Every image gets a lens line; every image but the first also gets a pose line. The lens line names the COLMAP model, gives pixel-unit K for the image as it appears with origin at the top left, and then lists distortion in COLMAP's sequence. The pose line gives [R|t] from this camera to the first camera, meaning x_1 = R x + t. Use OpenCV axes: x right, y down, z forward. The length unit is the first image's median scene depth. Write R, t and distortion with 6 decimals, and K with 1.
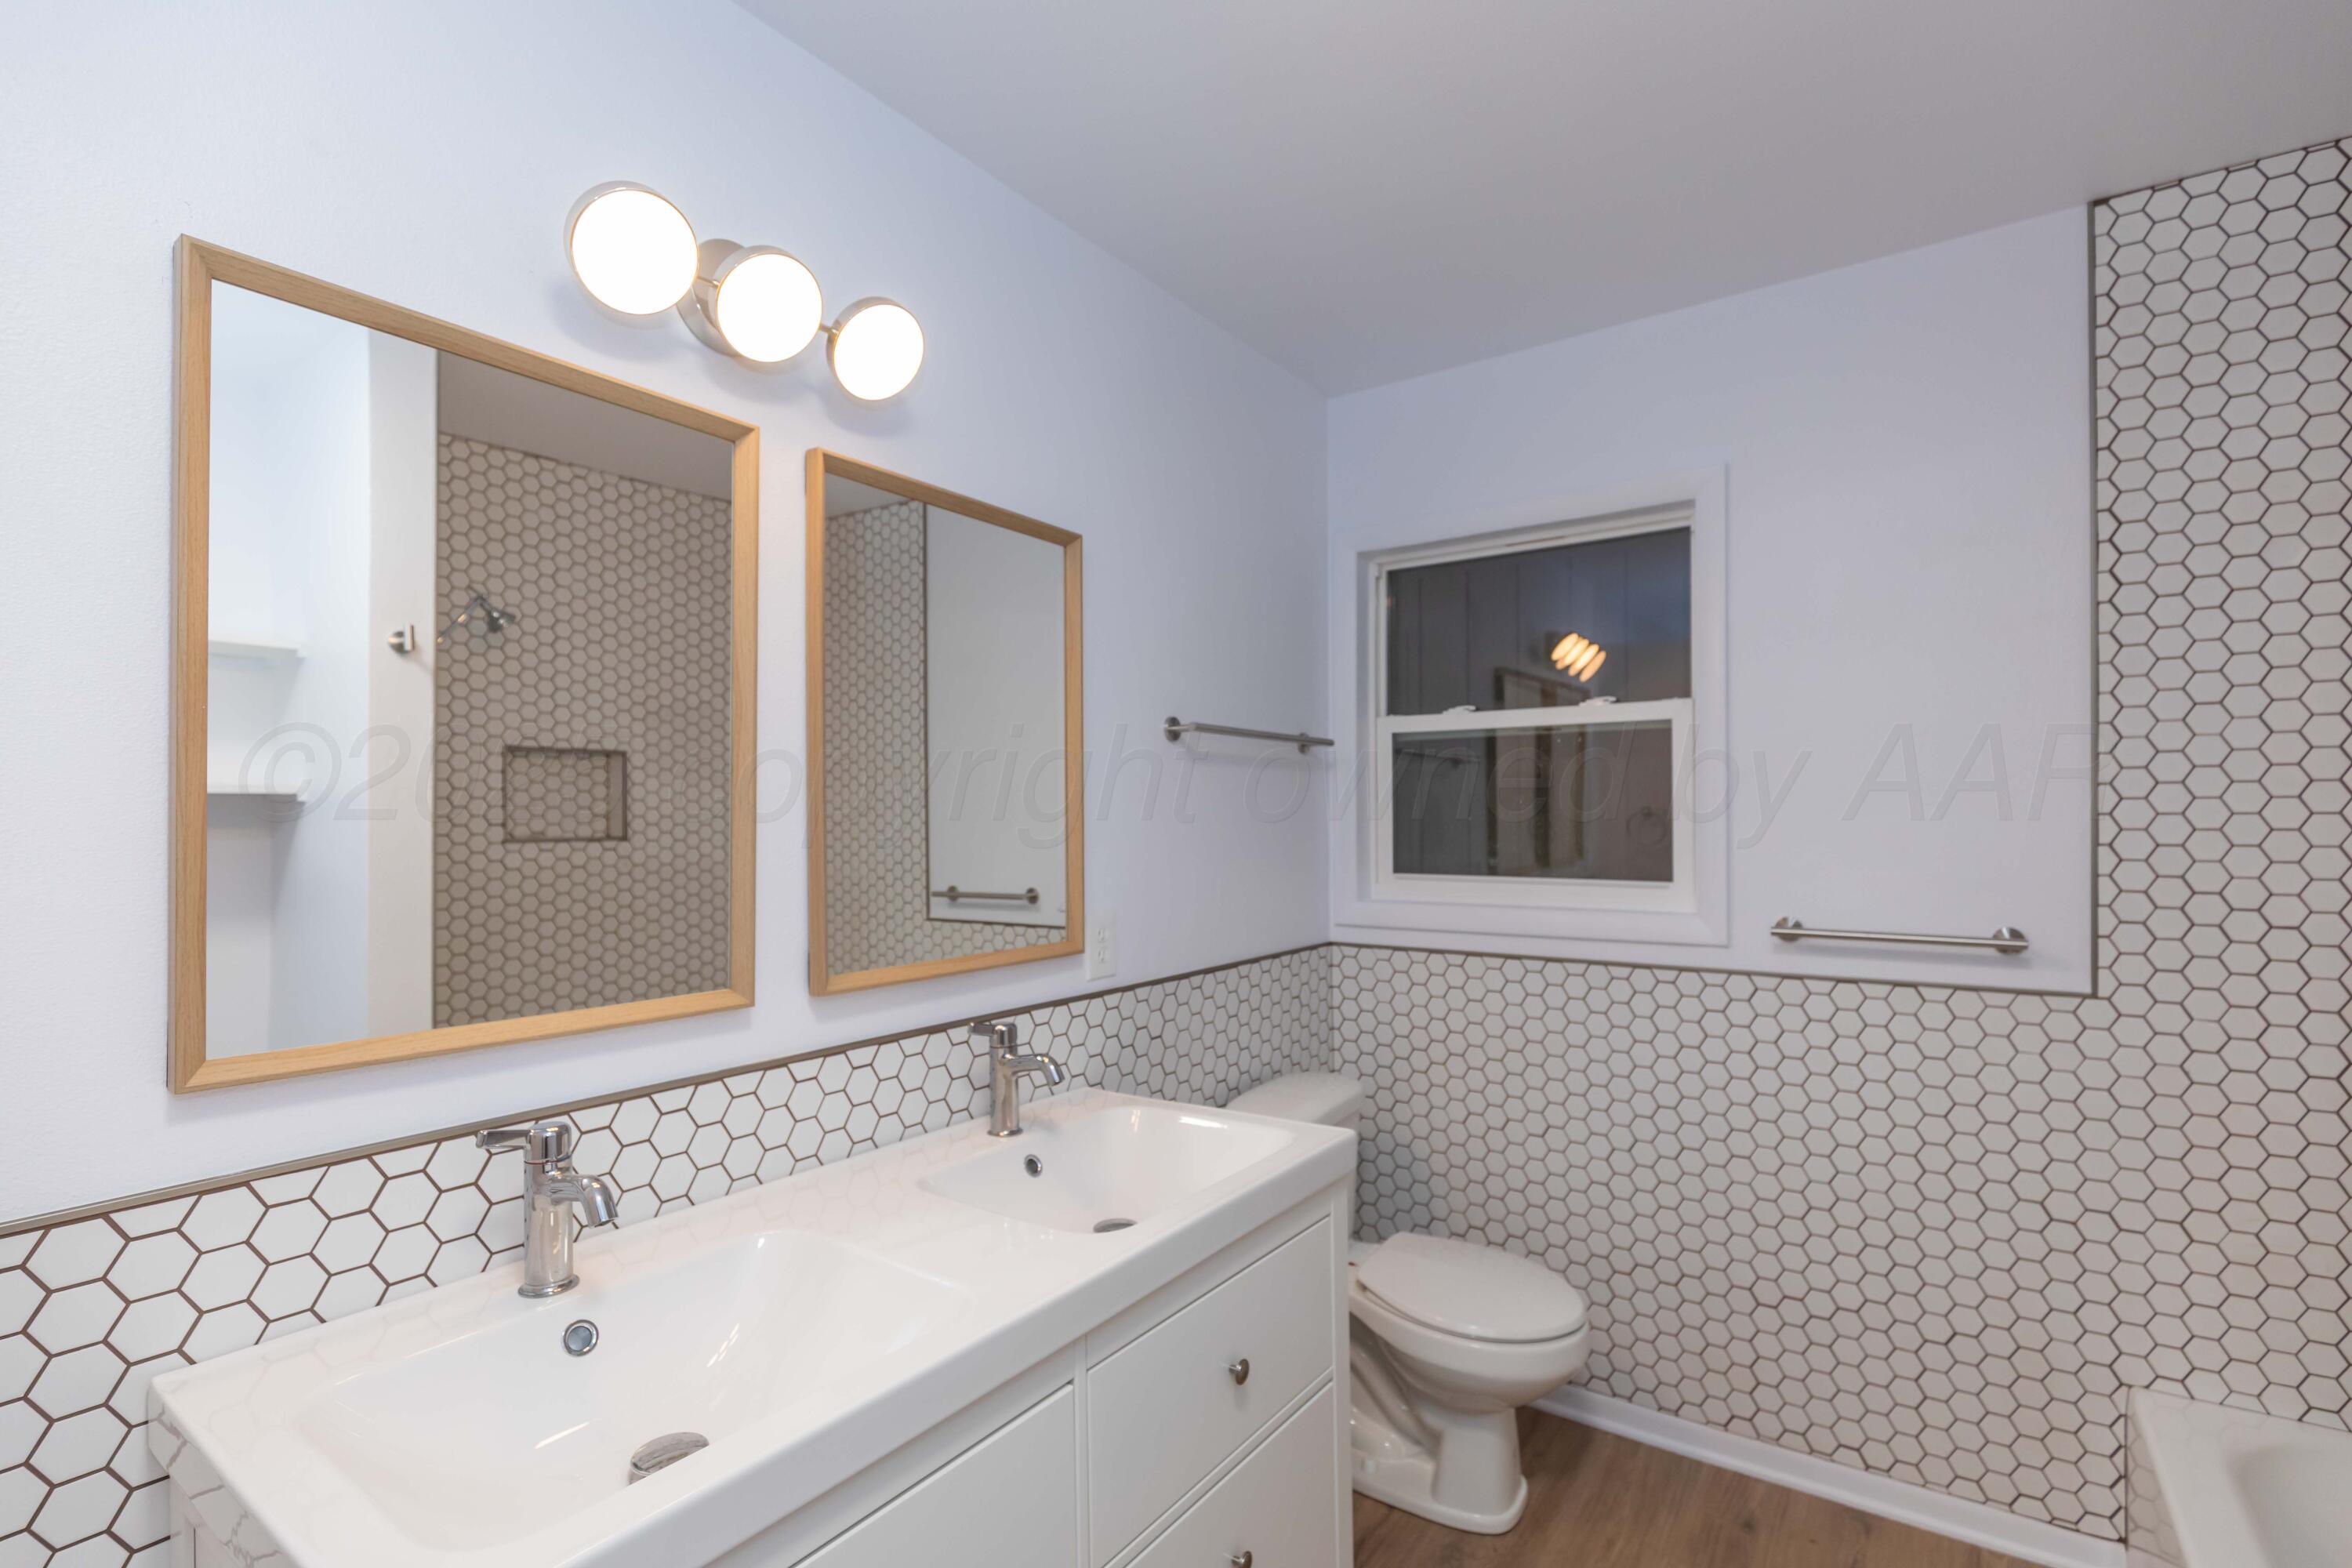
lens RADIAL K [[1068.8, 0, 1211.3], [0, 1068.8, 789.6], [0, 0, 1]] dist [0.000300, 0.000661]
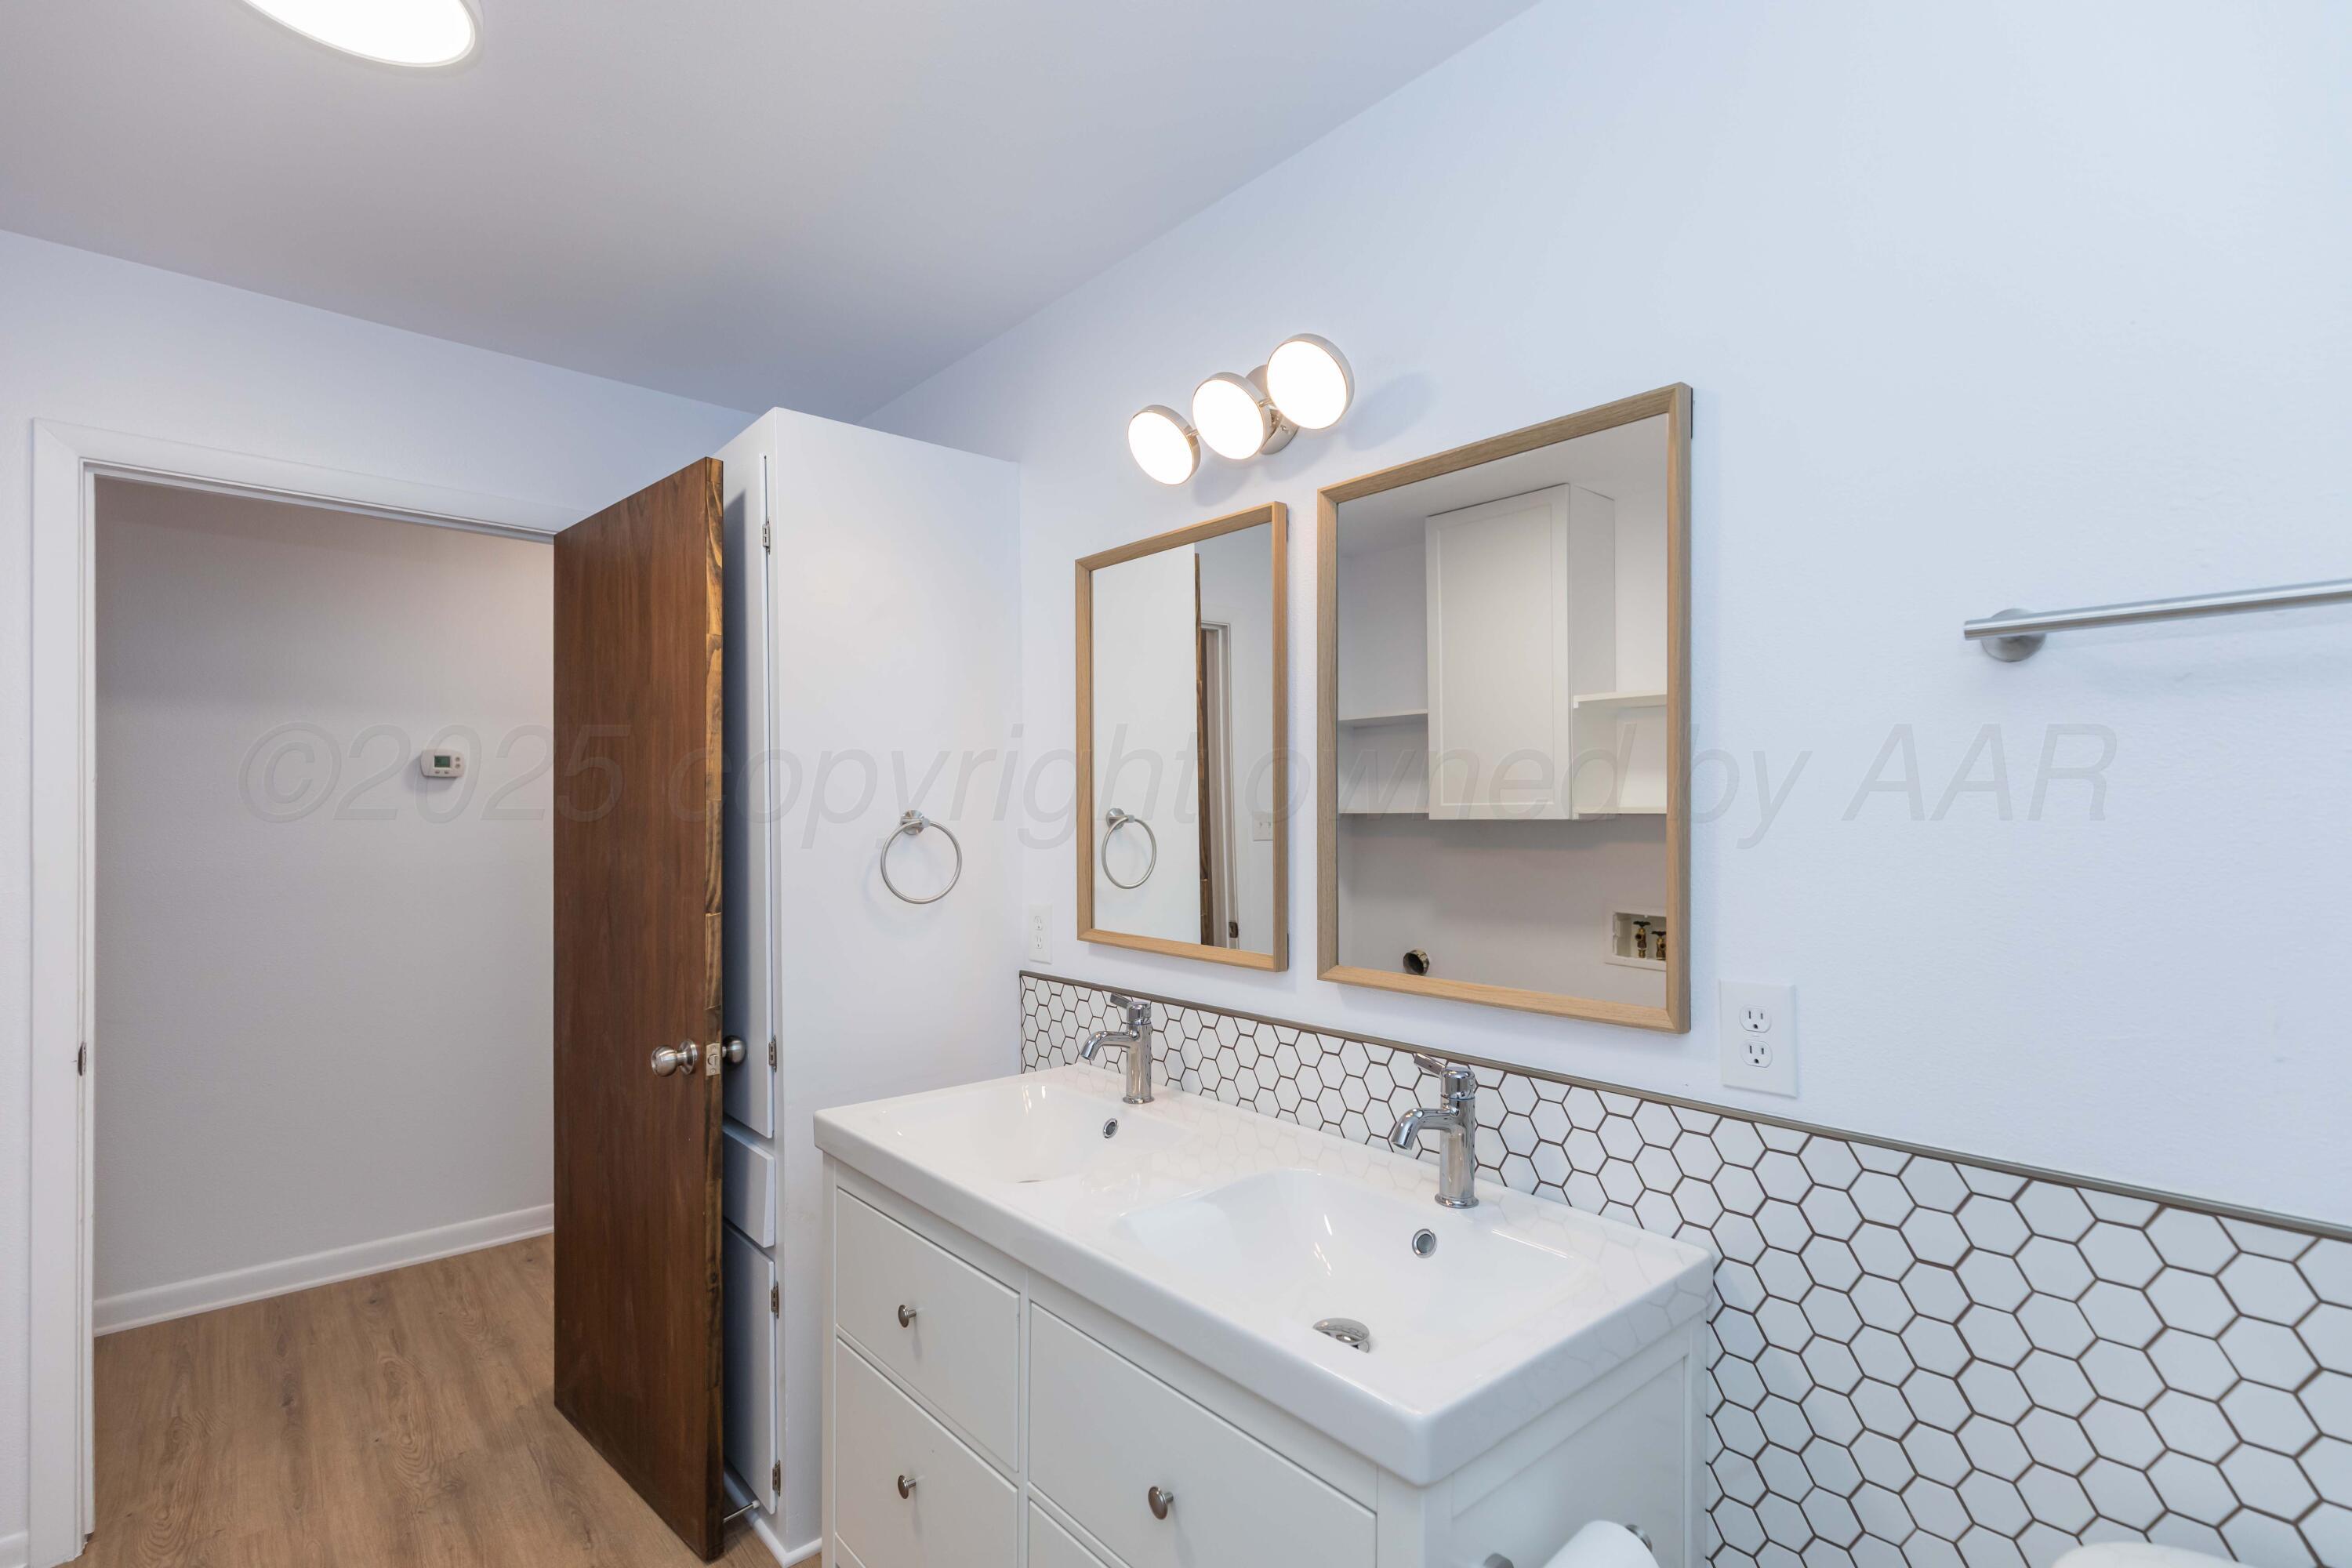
lens RADIAL K [[1068.8, 0, 1178.4], [0, 1068.8, 809.4], [0, 0, 1]] dist [0.001766, 0.000116]
pose [[-0.230086, -0.005459, -0.973155, 0.748885], [0.014930, 0.999847, -0.009139, 0.023357], [0.973056, -0.016632, -0.229969, 1.103632]]
